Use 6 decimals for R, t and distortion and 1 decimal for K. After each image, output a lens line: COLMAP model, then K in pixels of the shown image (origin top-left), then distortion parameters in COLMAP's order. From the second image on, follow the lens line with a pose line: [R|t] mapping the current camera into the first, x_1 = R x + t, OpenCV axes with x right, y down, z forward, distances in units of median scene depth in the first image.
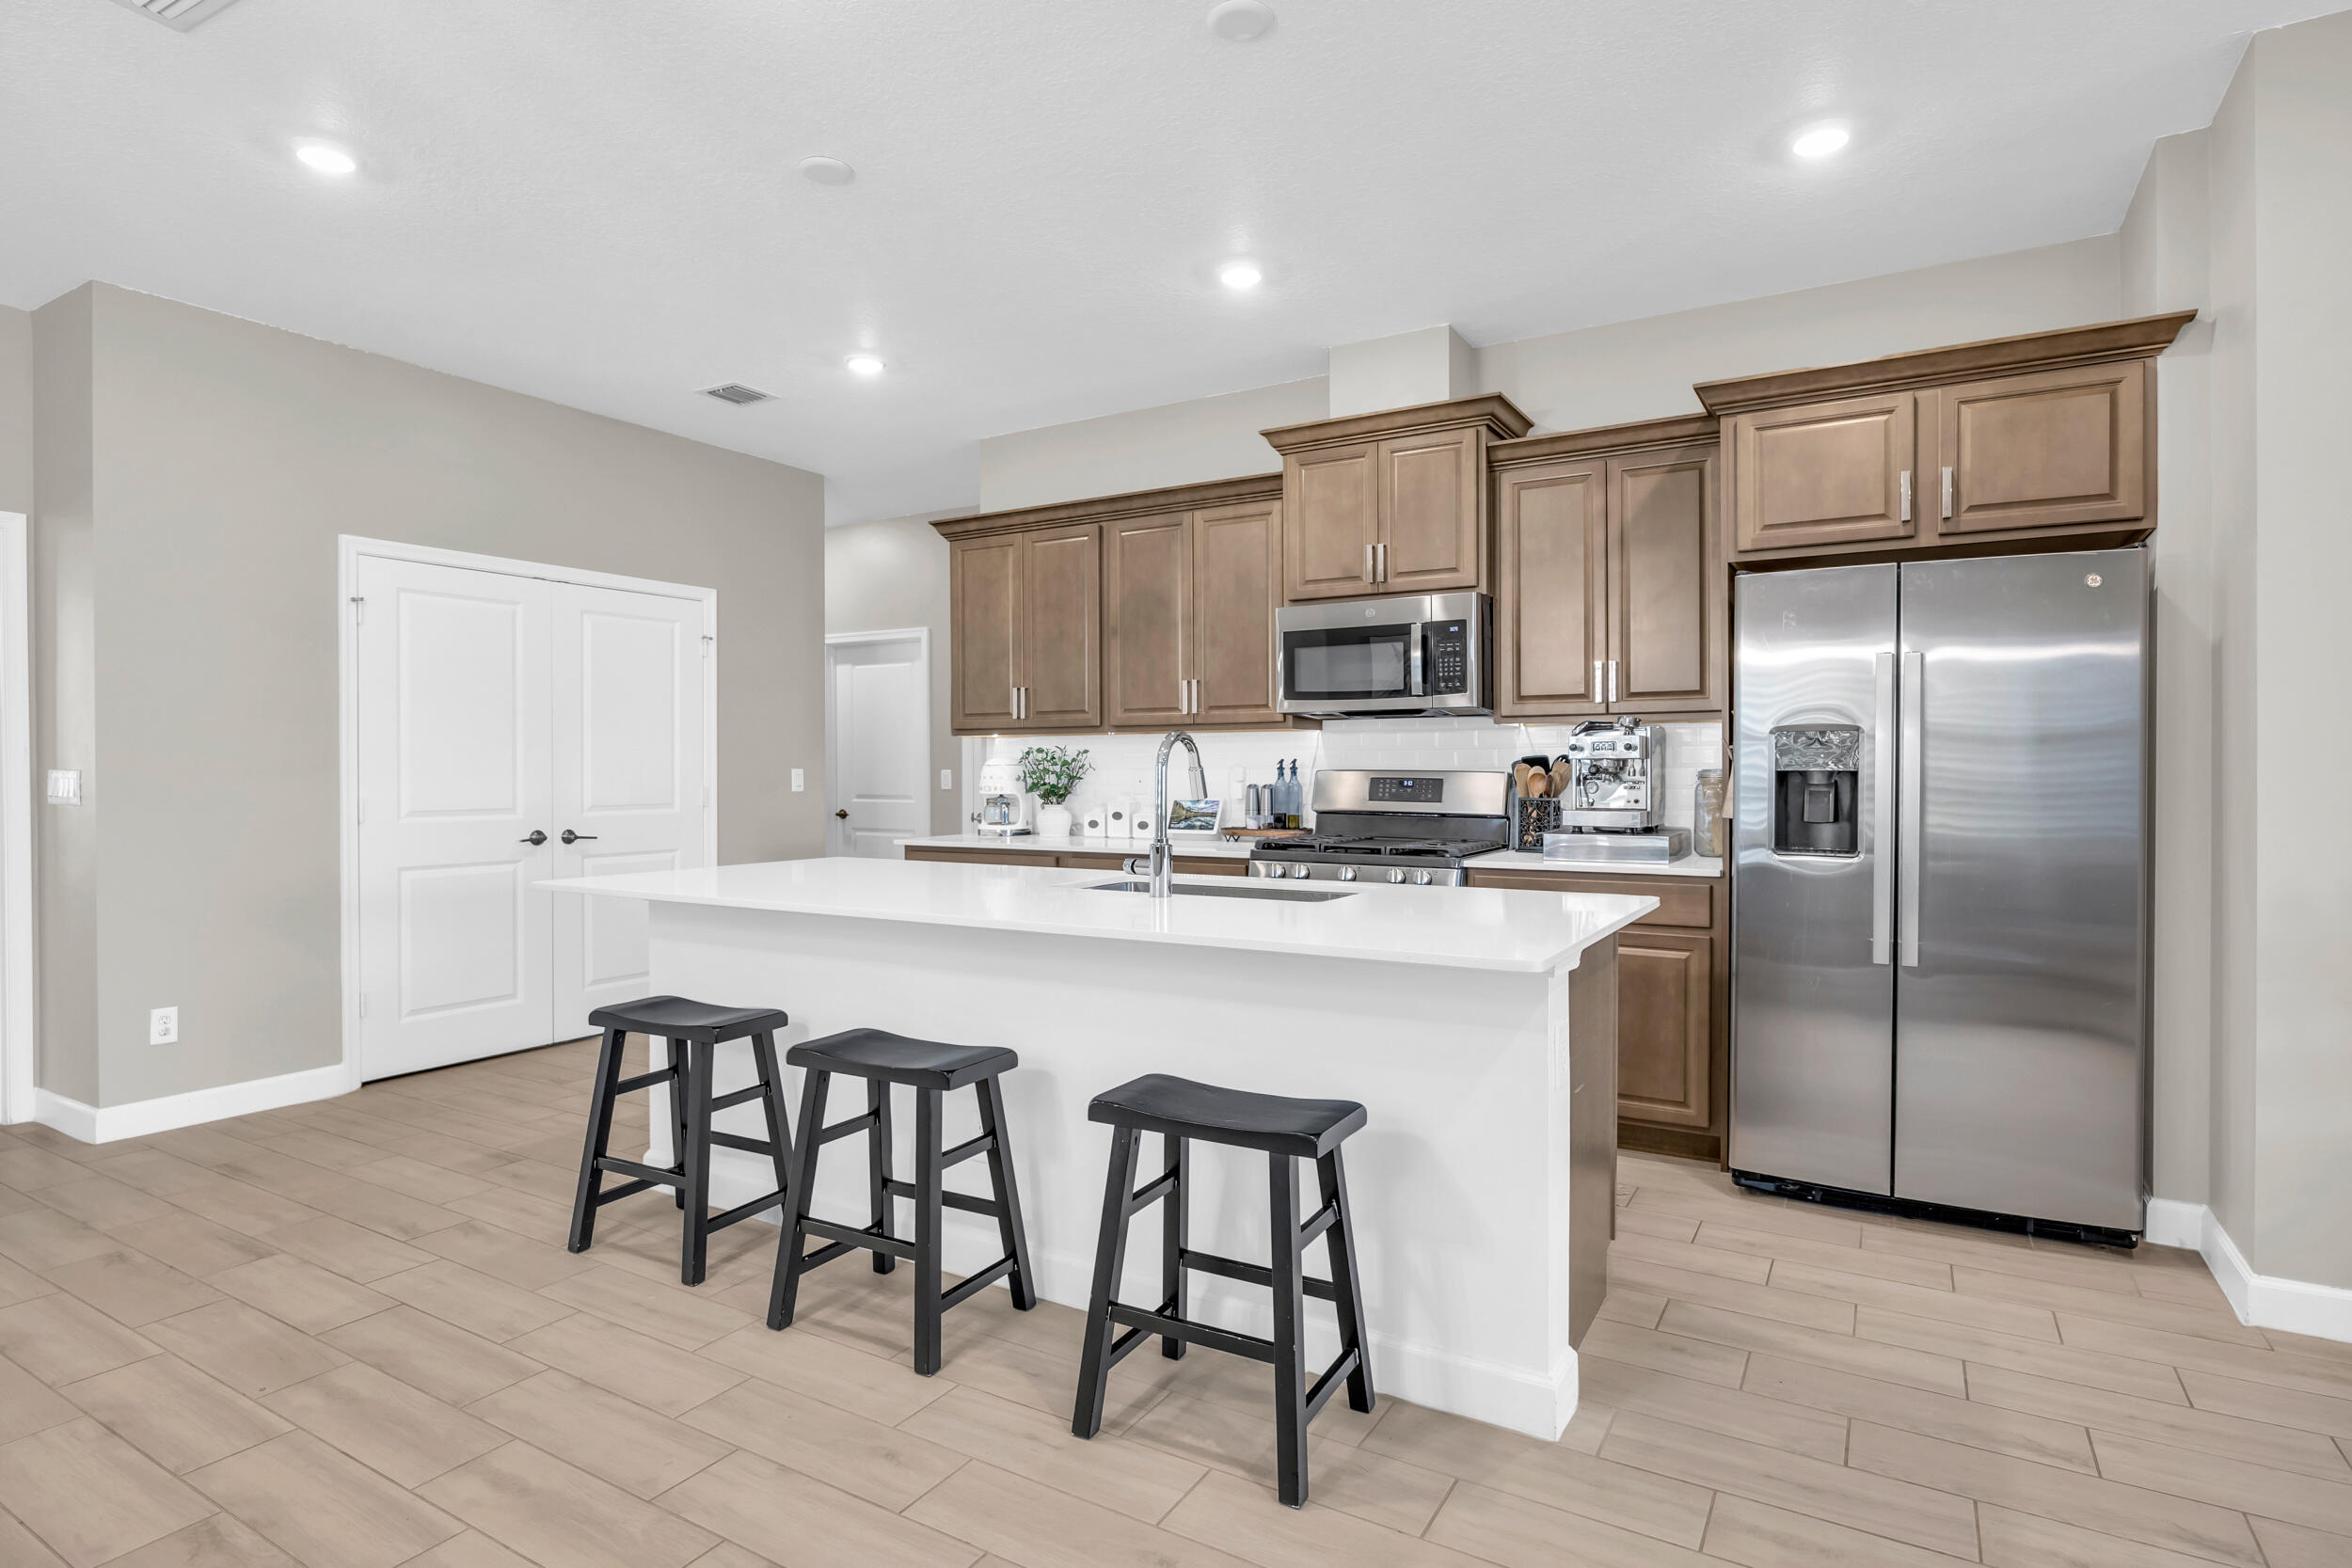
lens RADIAL K [[1188.9, 0, 1185.7], [0, 1188.9, 771.3], [0, 0, 1]] dist [-0.006516, -0.001028]
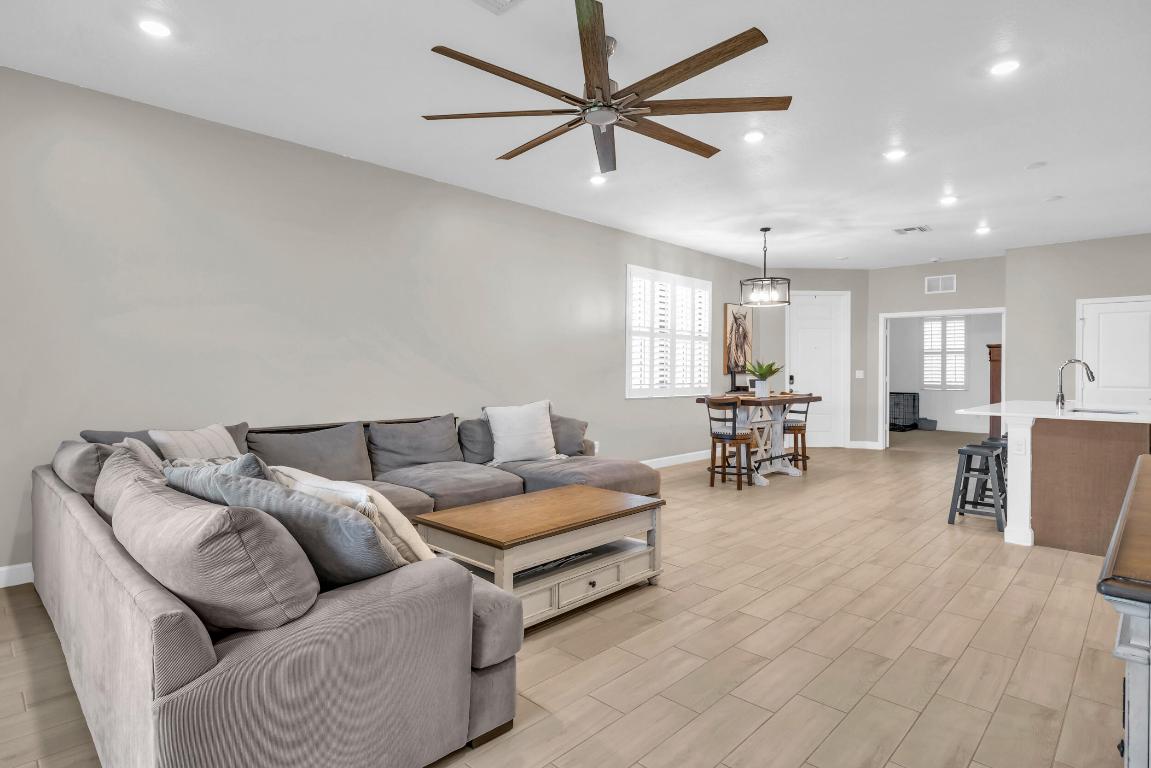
lens RADIAL K [[600.7, 0, 577.2], [0, 600.7, 368.1], [0, 0, 1]] dist [-0.006980, -0.000699]
pose [[-0.224706, -0.004641, -0.974416, 1.238285], [-0.007547, 0.999967, -0.003022, 0.002704], [0.974397, 0.006675, -0.224733, 0.021927]]
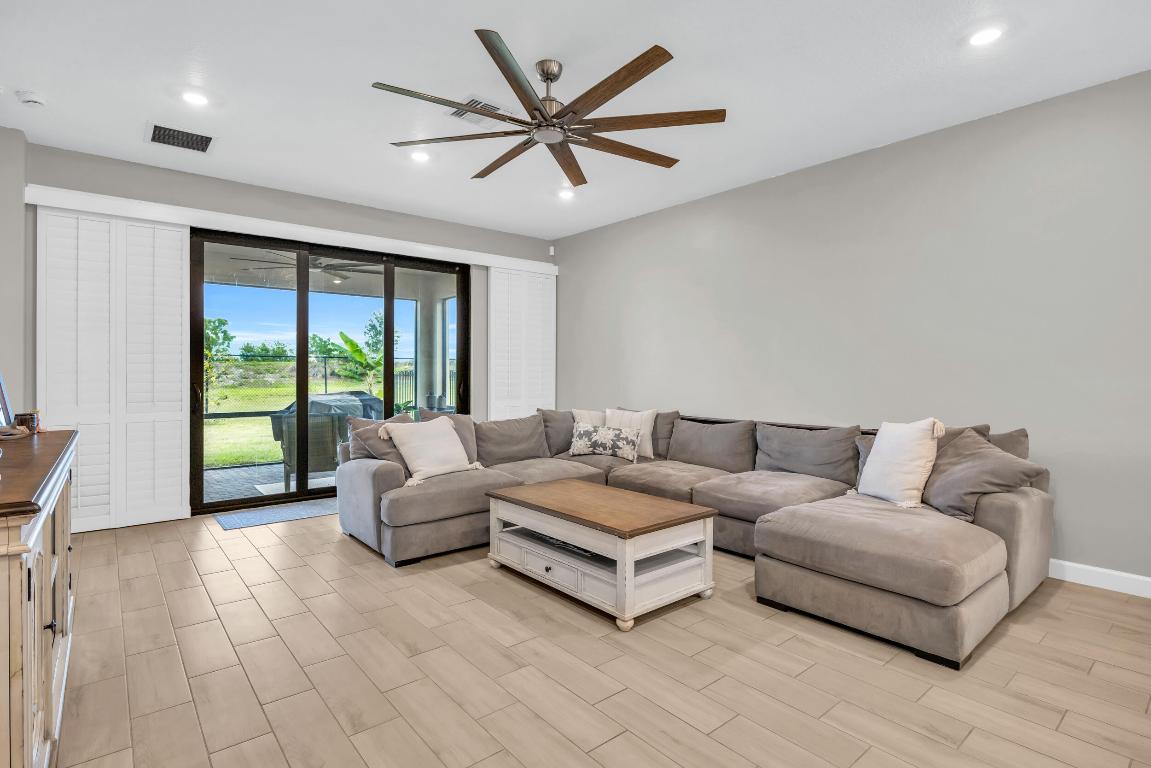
lens RADIAL K [[573.6, 0, 571.6], [0, 573.6, 374.1], [0, 0, 1]] dist [-0.021216, -0.000063]
pose [[-0.940698, -0.001878, 0.339239, 0.342501], [-0.001268, 0.999997, 0.002021, 0.004174], [-0.339241, 0.001471, -0.940698, 0.517680]]
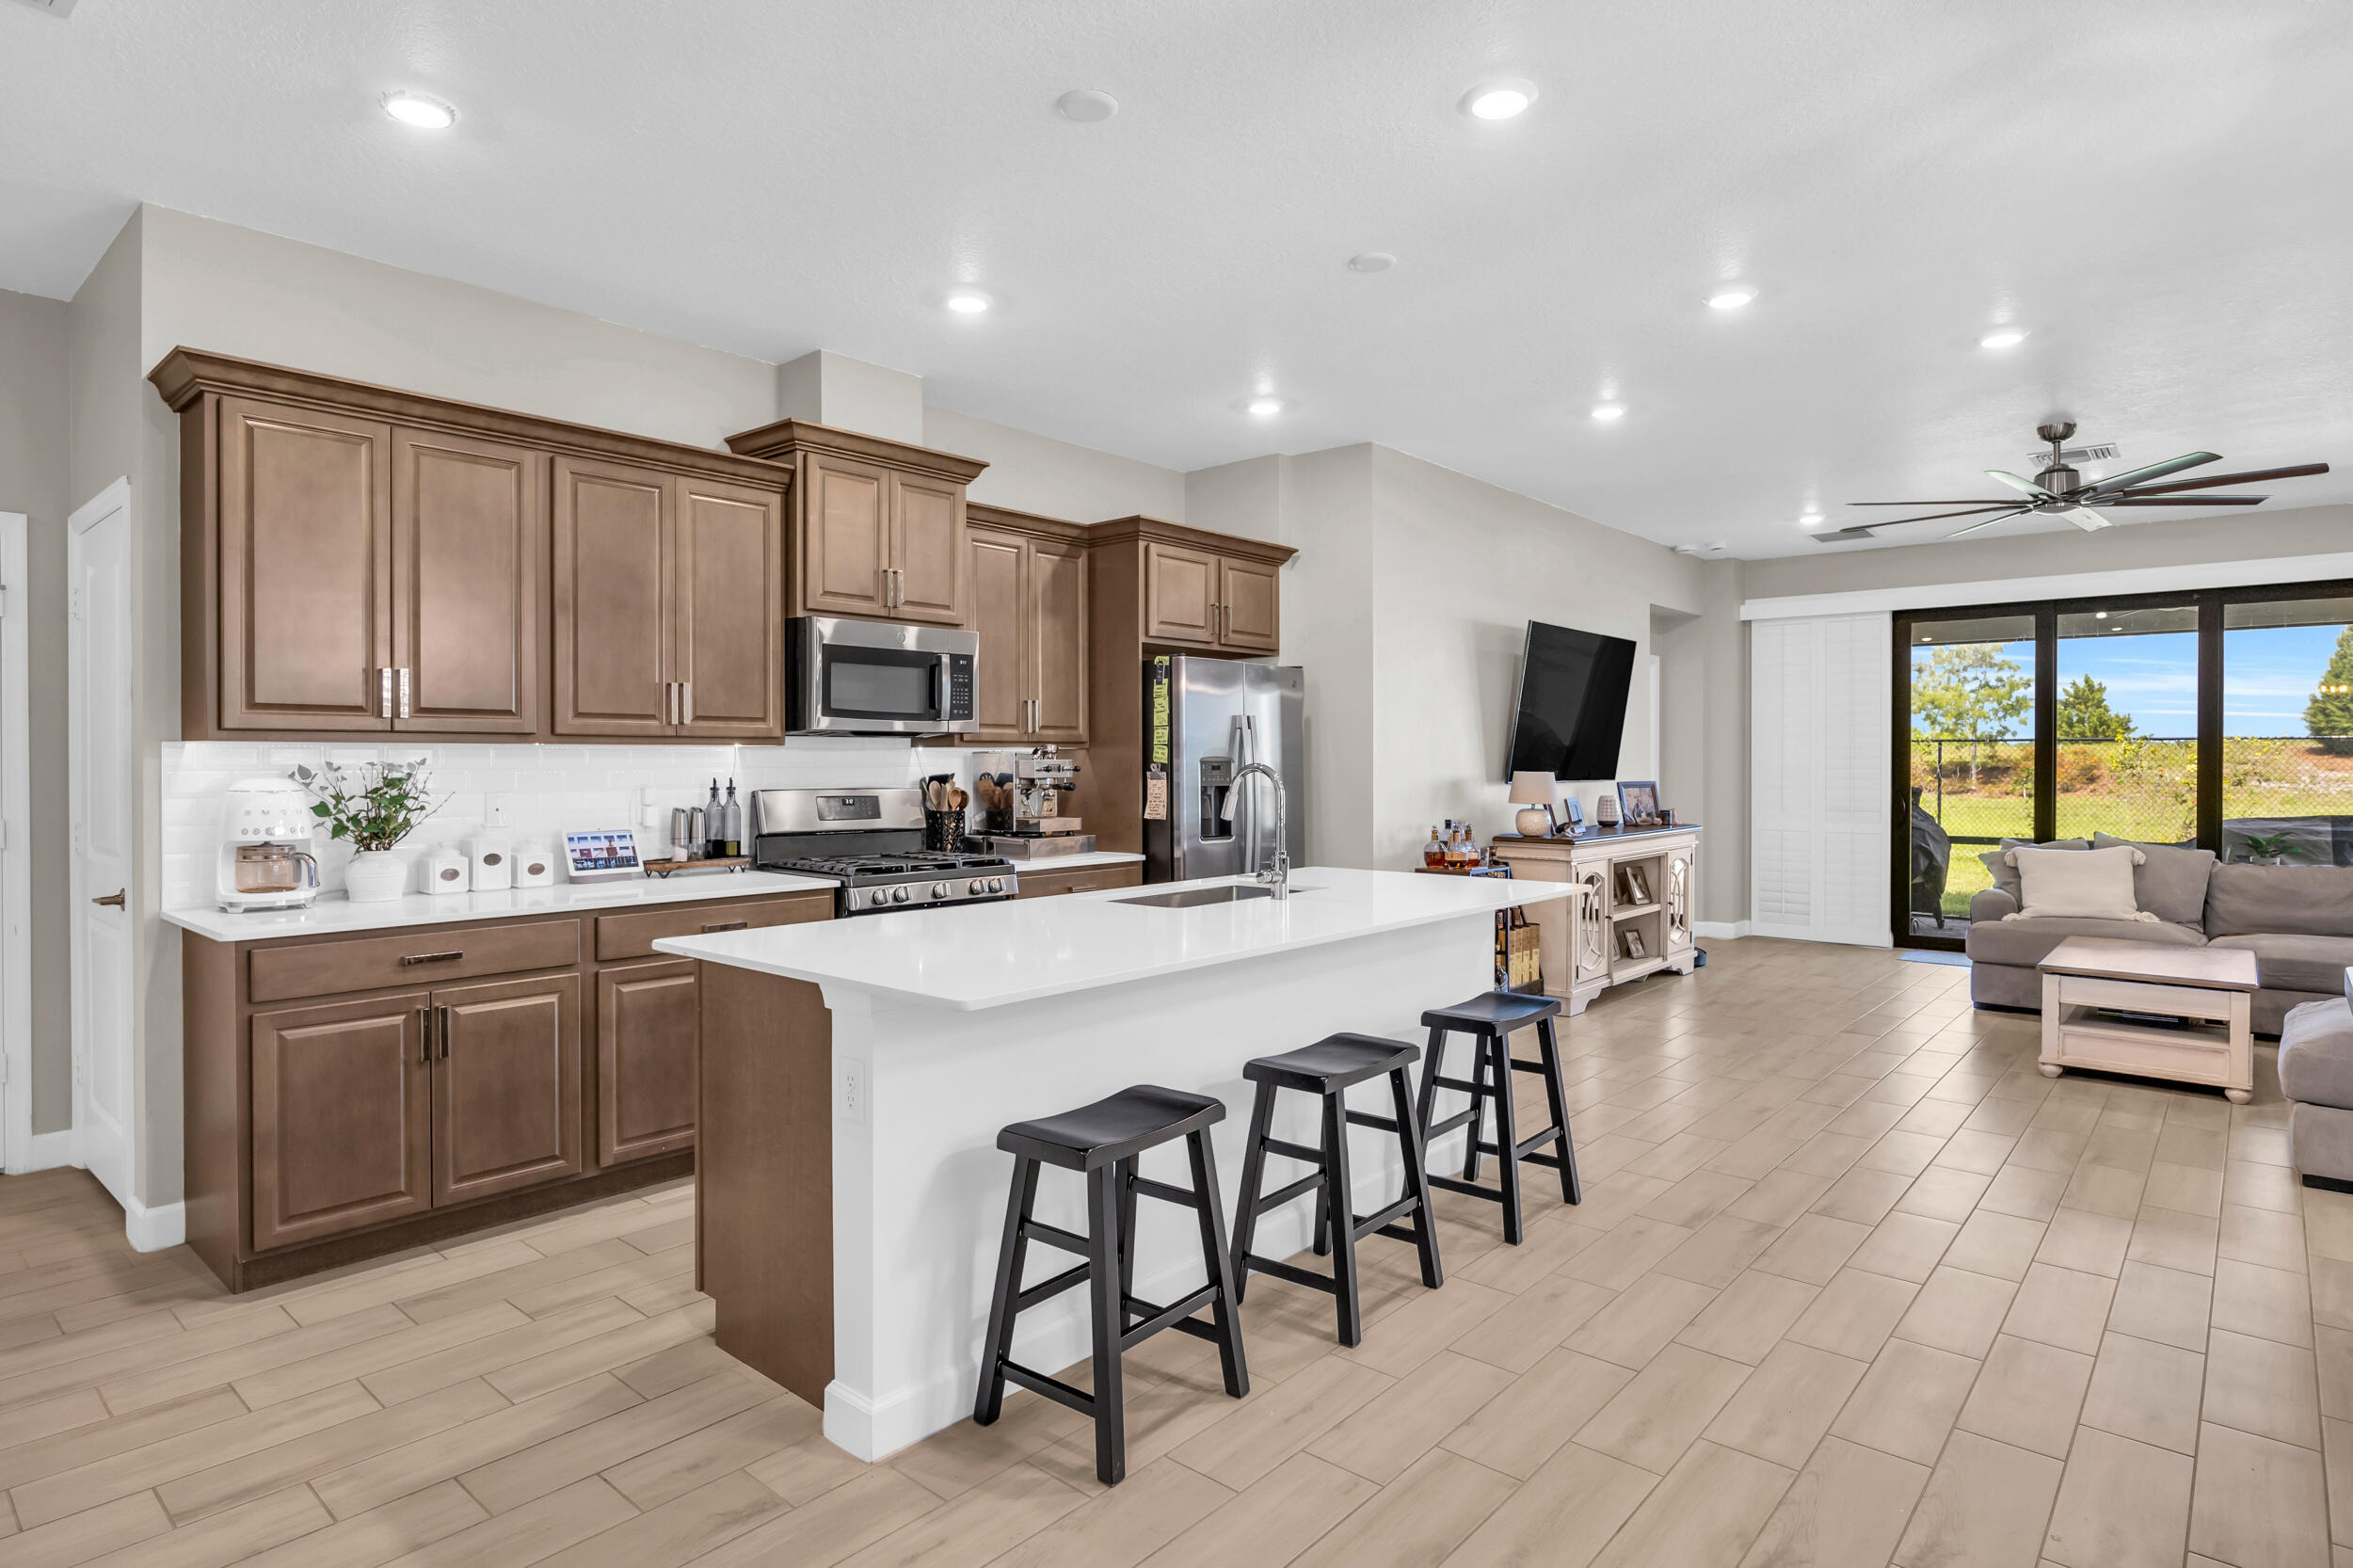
lens RADIAL K [[1292.1, 0, 1106.4], [0, 1292.1, 779.9], [0, 0, 1]] dist [-0.014876, -0.000778]
pose [[0.207044, -0.014487, 0.978224, -0.866277], [-0.000468, 0.999889, 0.014907, -0.025551], [-0.978332, -0.003544, 0.207014, 0.569470]]
